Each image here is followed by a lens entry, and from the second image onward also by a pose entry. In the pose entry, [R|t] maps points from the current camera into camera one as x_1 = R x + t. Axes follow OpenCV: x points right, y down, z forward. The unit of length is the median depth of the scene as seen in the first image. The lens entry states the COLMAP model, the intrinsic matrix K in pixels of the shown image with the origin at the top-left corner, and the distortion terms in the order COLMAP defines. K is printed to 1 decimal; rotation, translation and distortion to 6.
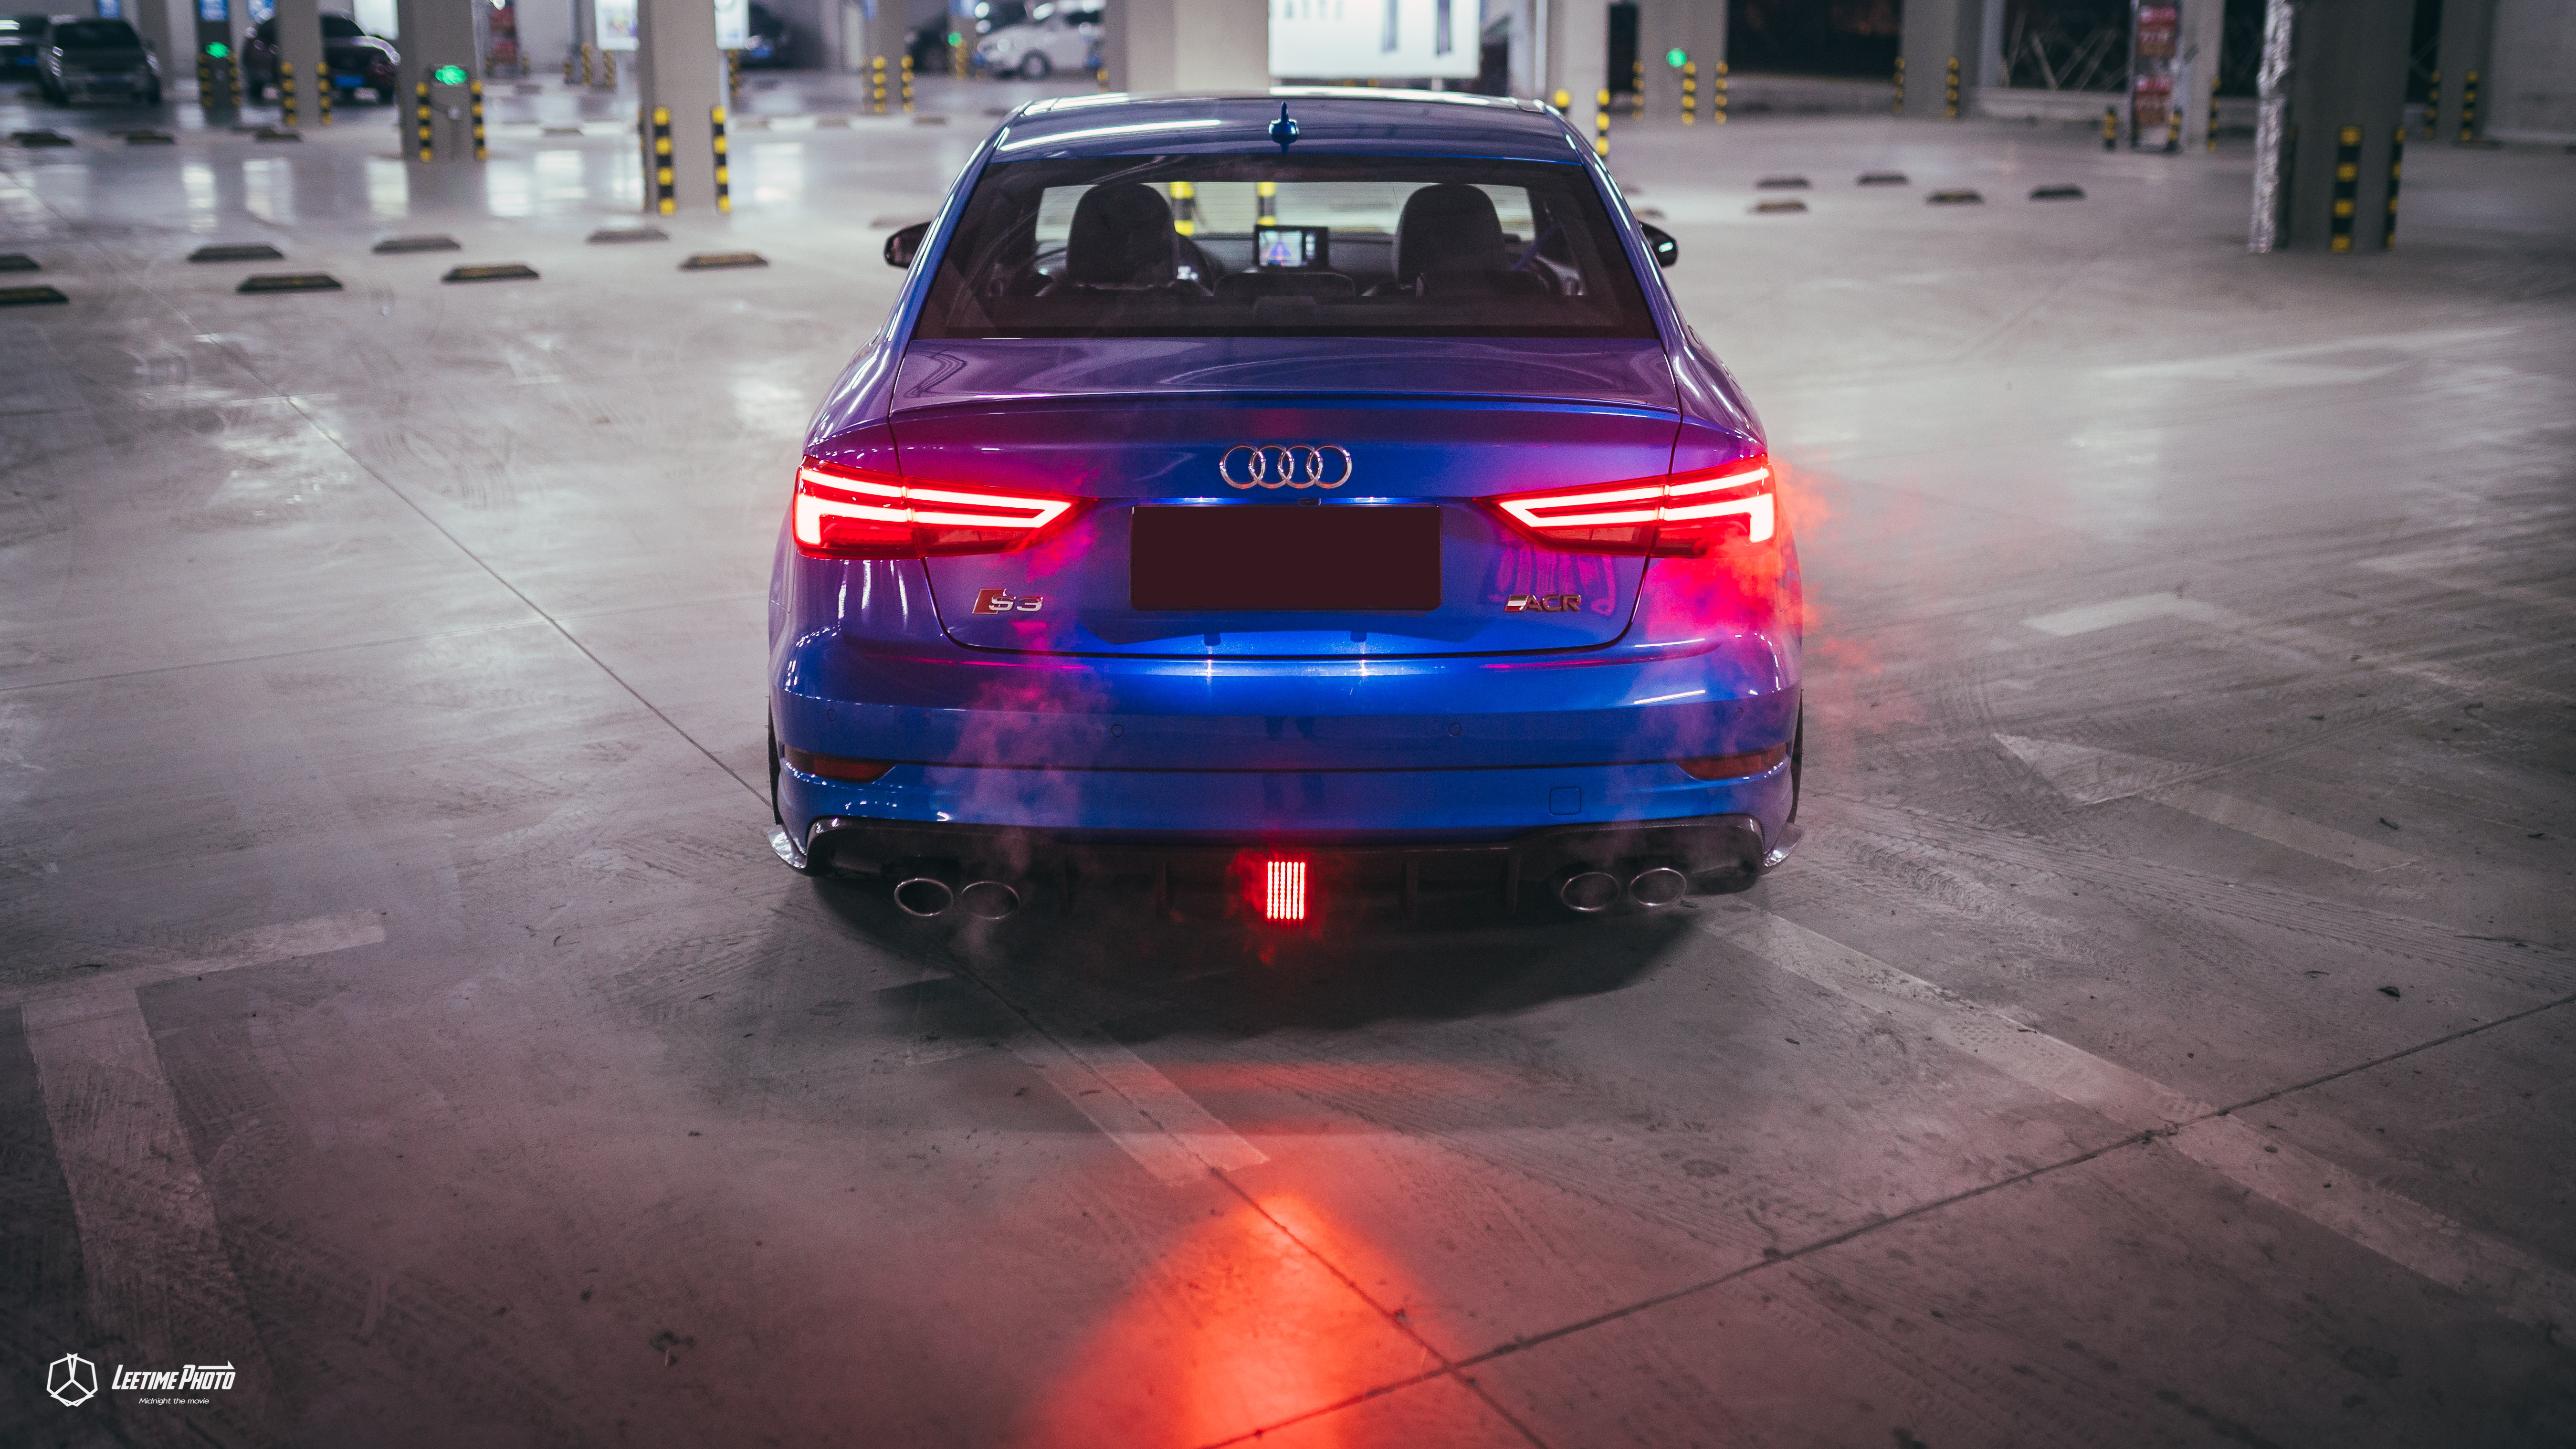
lens RADIAL K [[2458.9, 0, 1297.5], [0, 2458.9, 637.9], [0, 0, 1]] dist [-0.002020, 0.015962]
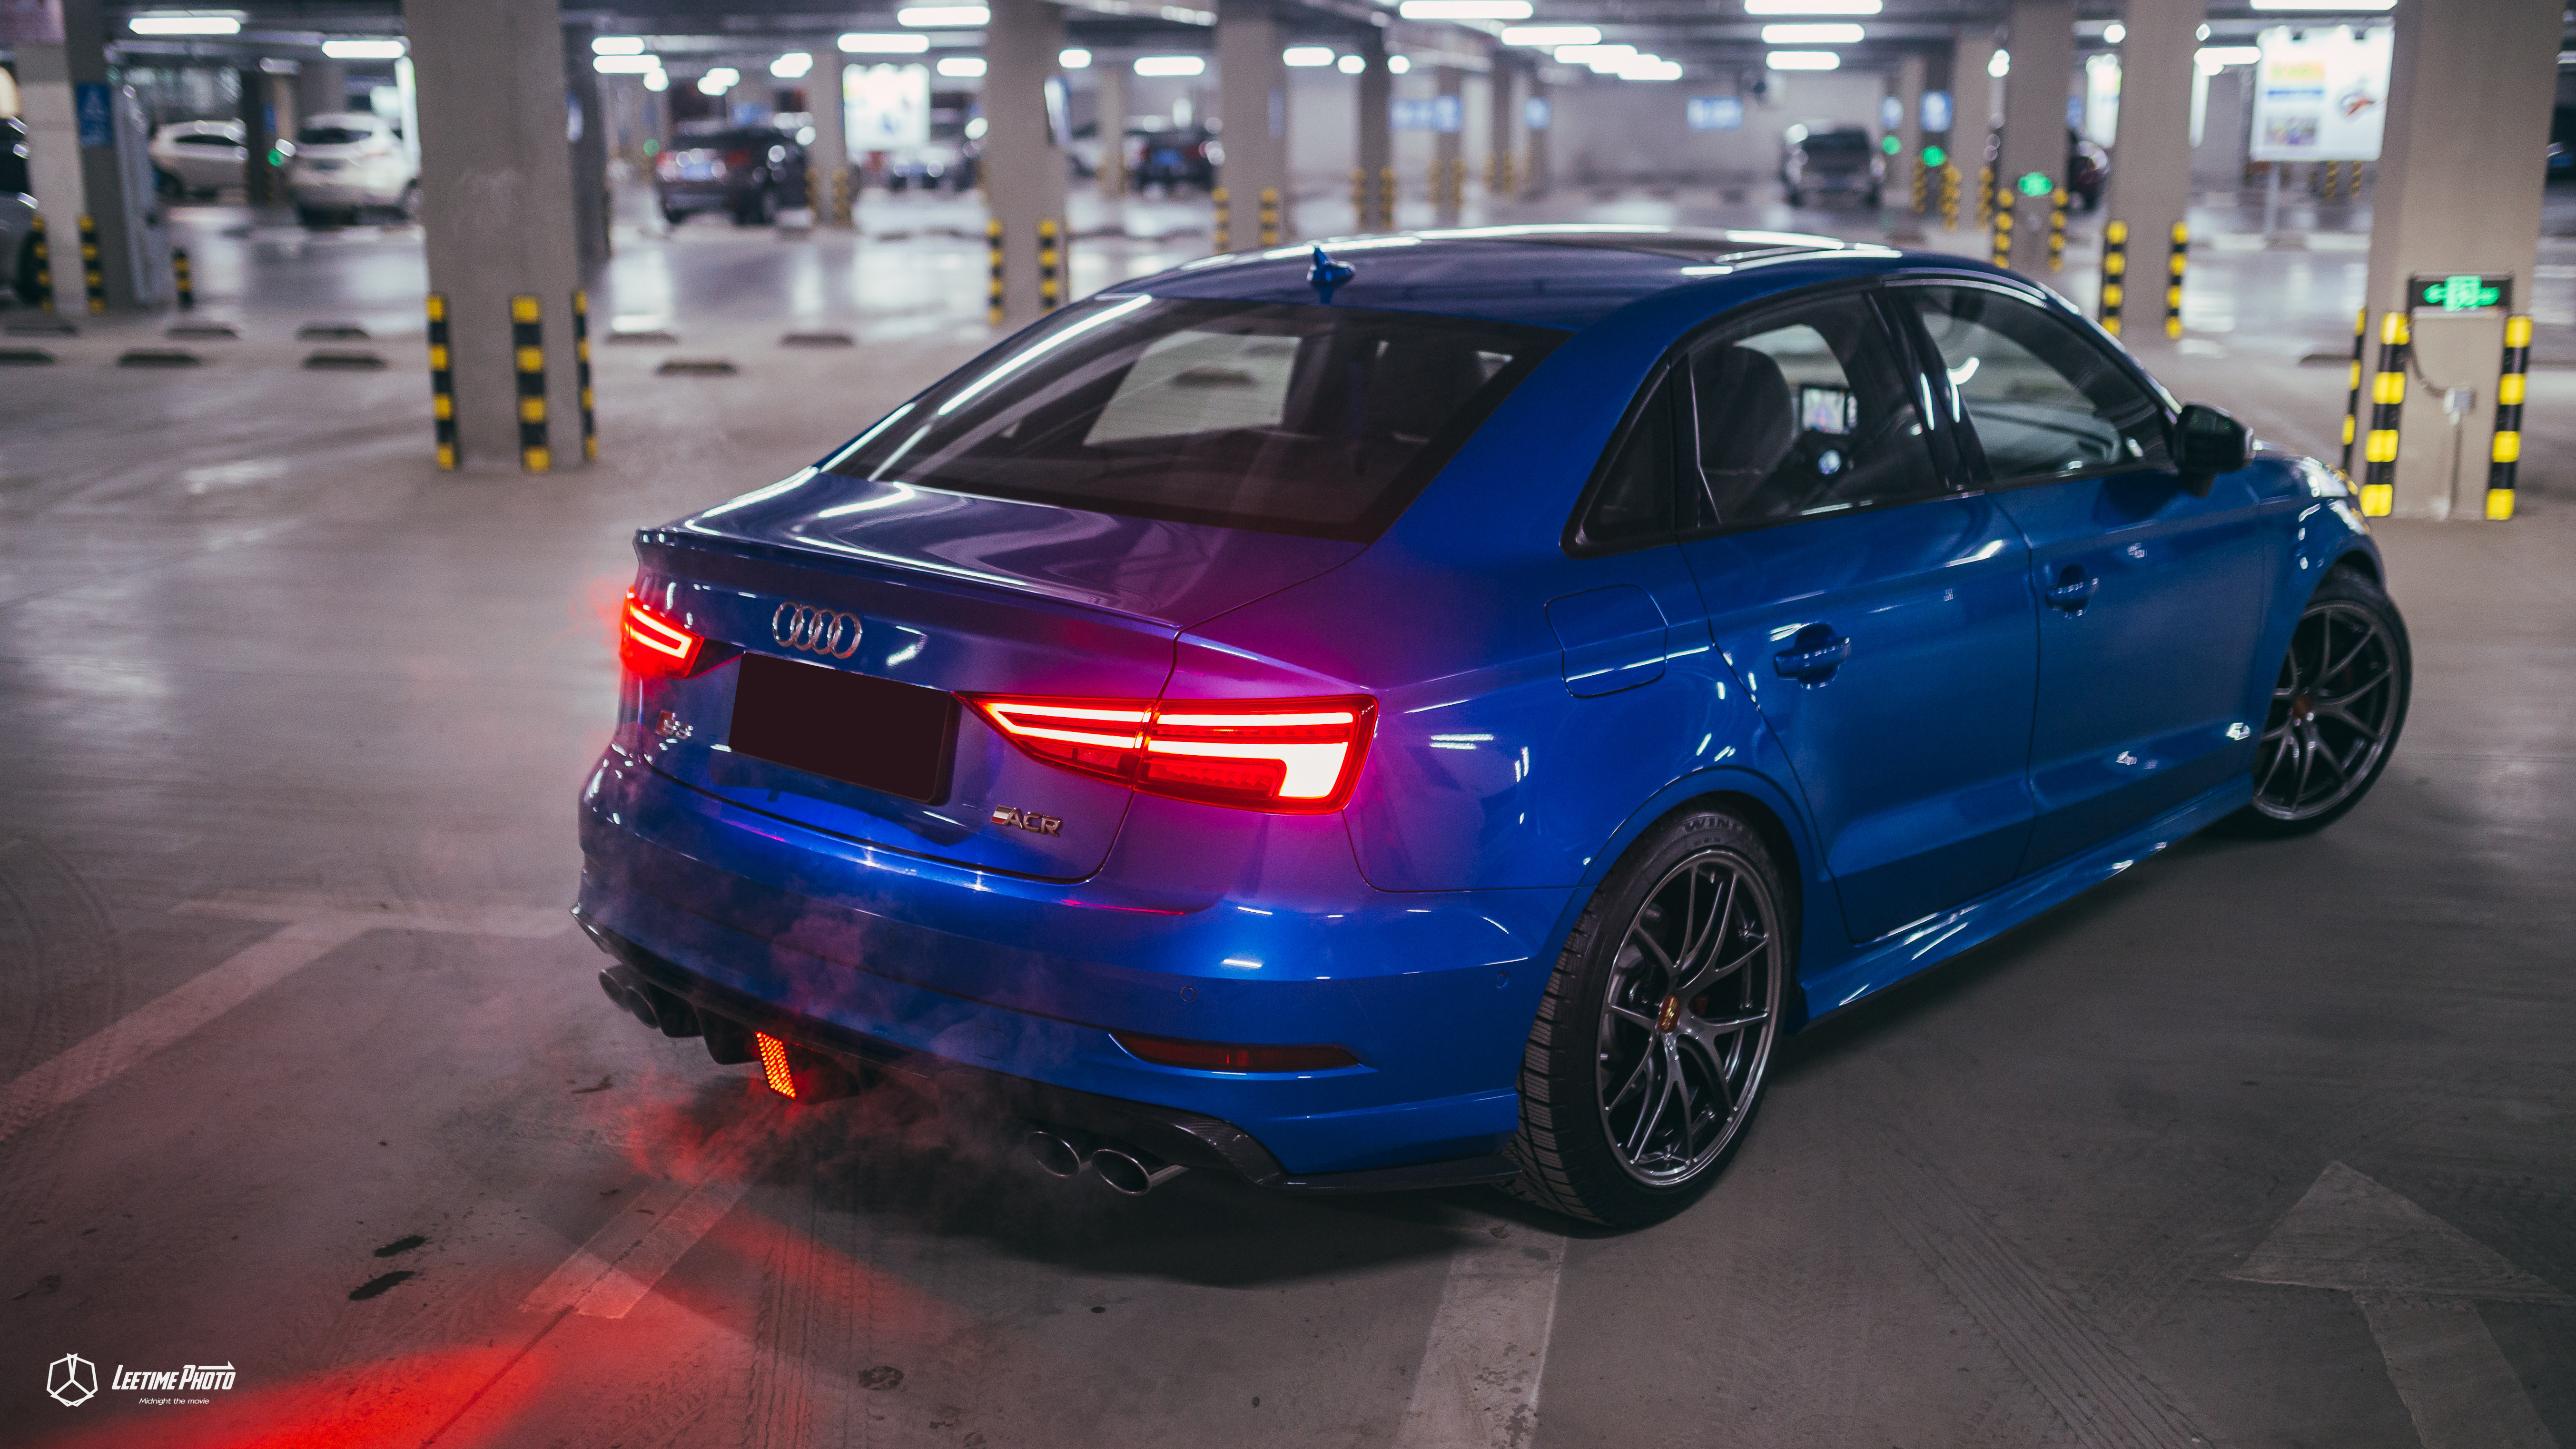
lens RADIAL K [[2460.1, 0, 1256.8], [0, 2460.1, 730.8], [0, 0, 1]] dist [-0.003680, 0.016238]
pose [[0.745065, 0.156808, -0.648297, 0.466706], [-0.159650, 0.985645, 0.054925, -0.068842], [0.647603, 0.062578, 0.759404, 0.238478]]
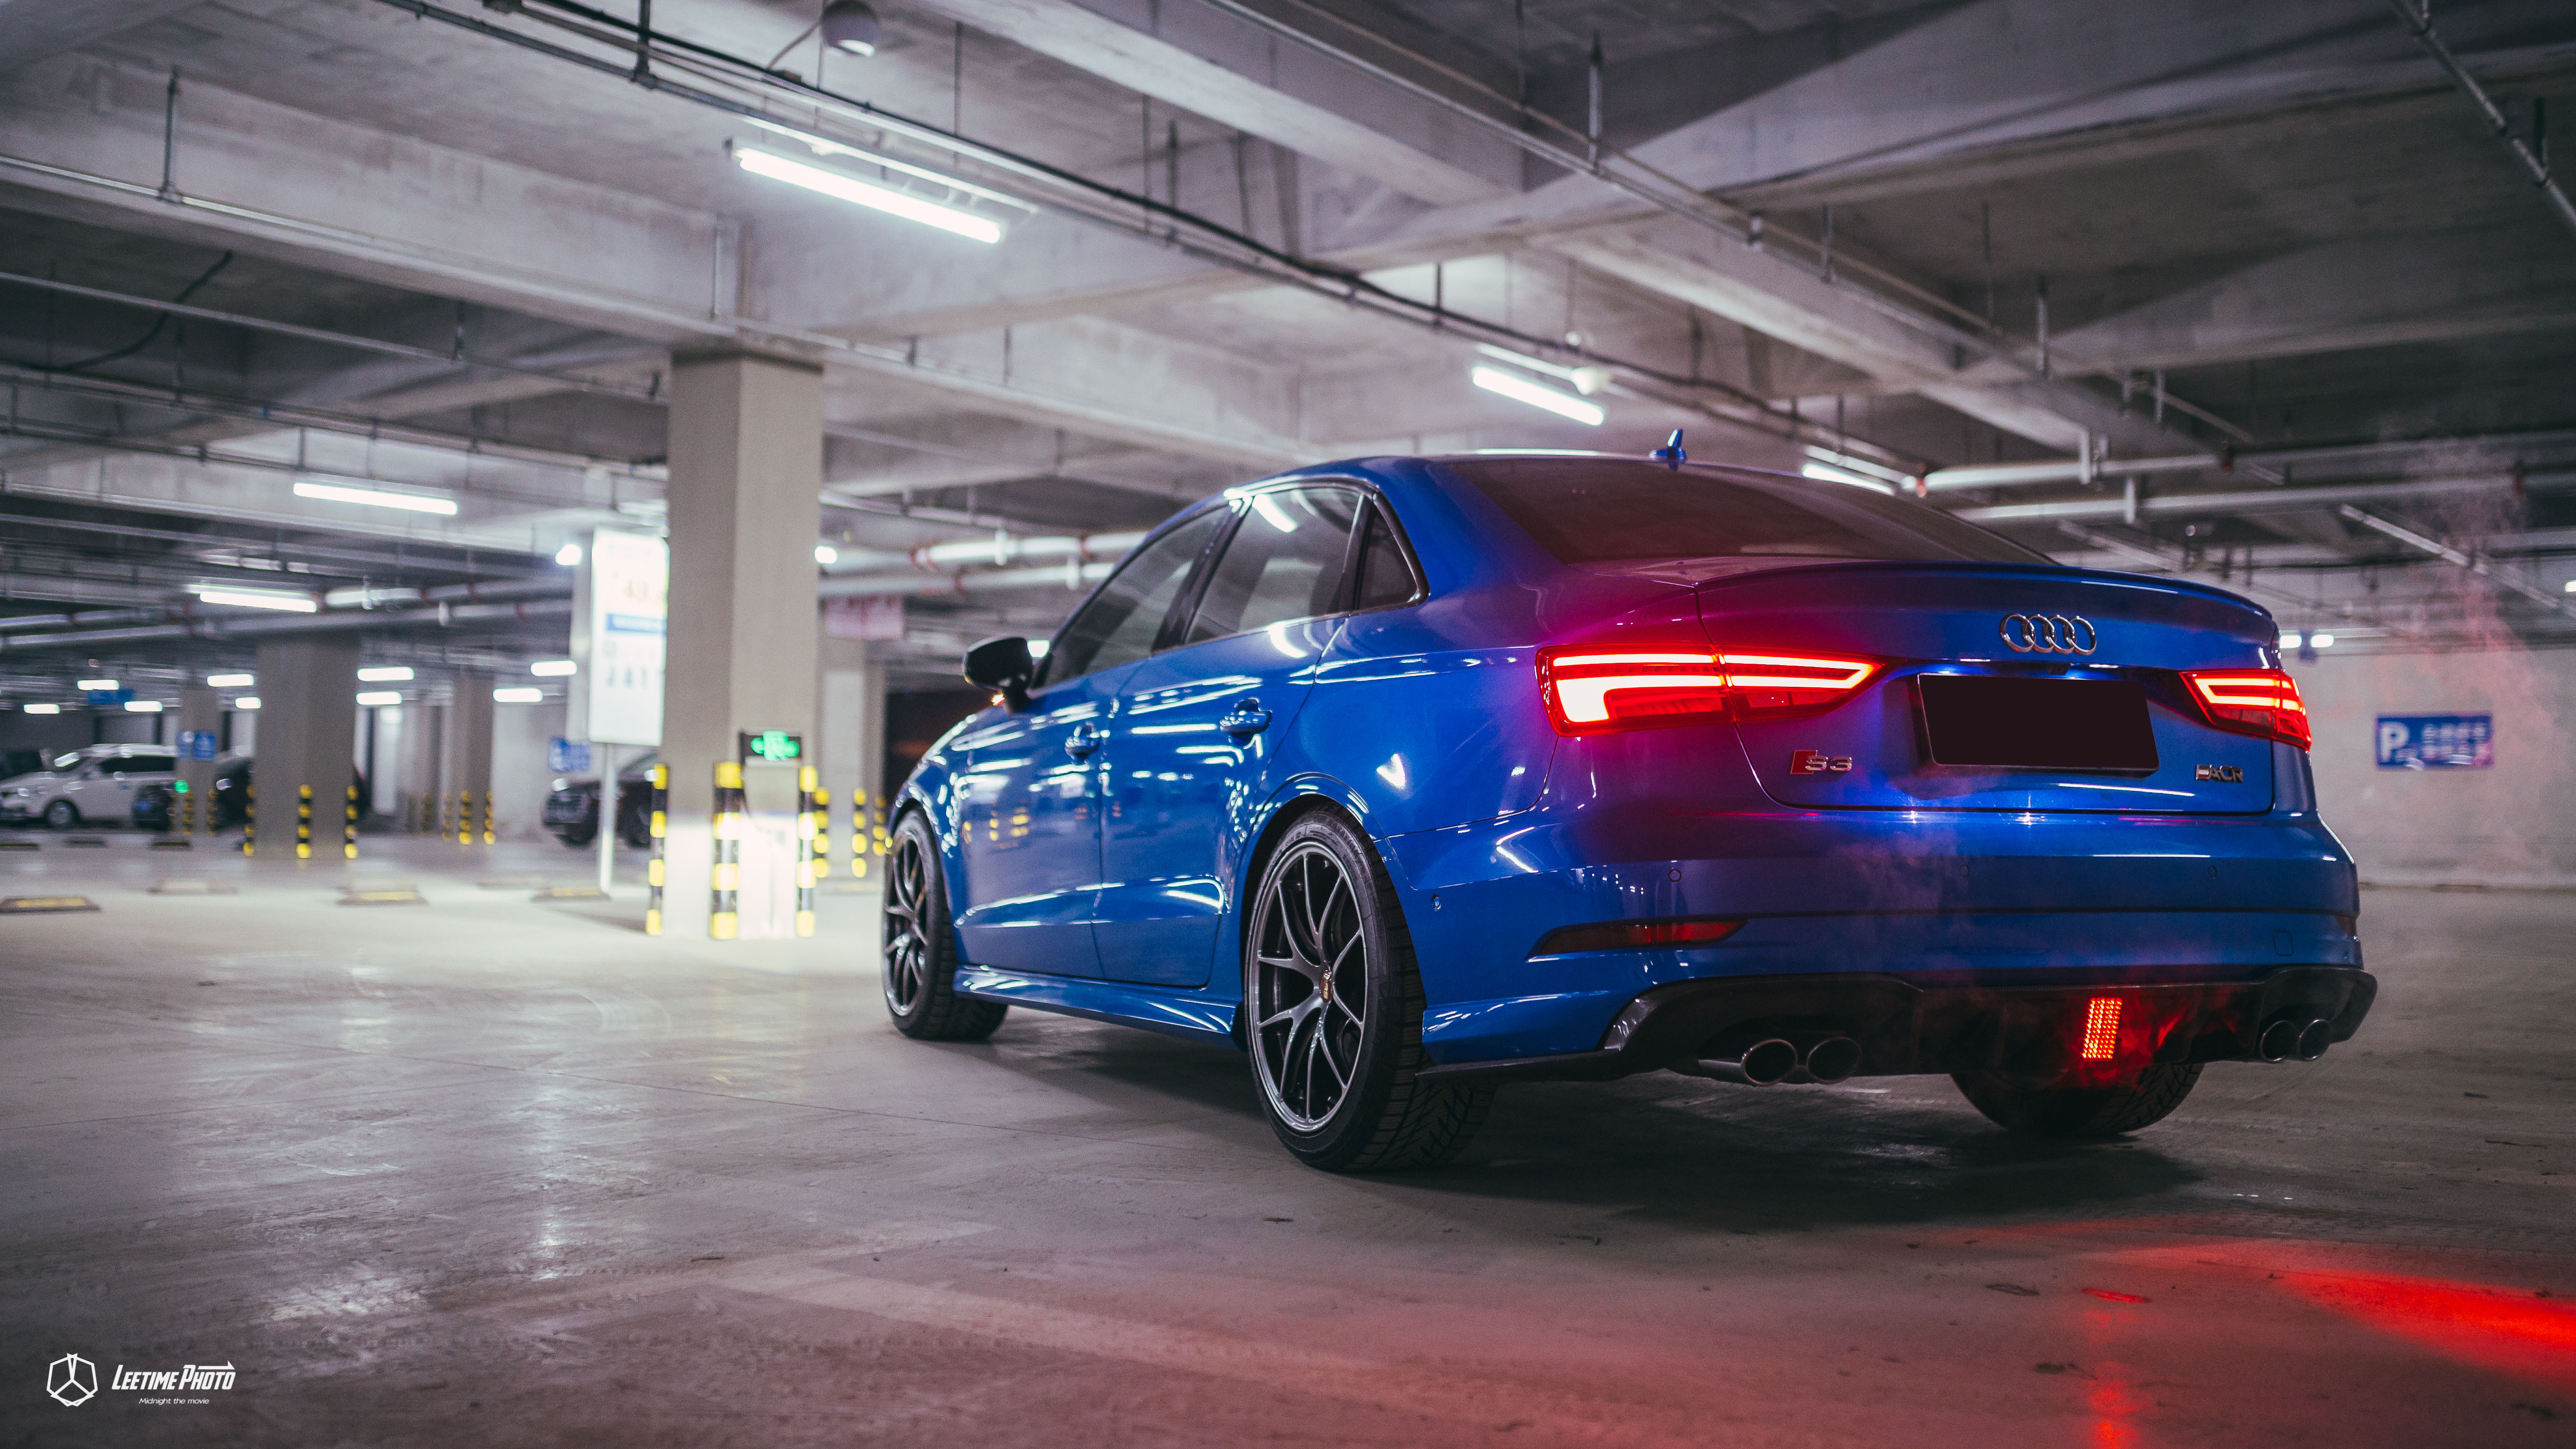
lens RADIAL K [[2438.1, 0, 1288.0], [0, 2438.1, 724.5], [0, 0, 1]] dist [-0.006326, 0.009088]
pose [[0.917839, 0.028021, 0.395963, -0.462291], [0.084622, 0.960764, -0.264144, 0.140609], [-0.387828, 0.275949, 0.879455, 0.116238]]
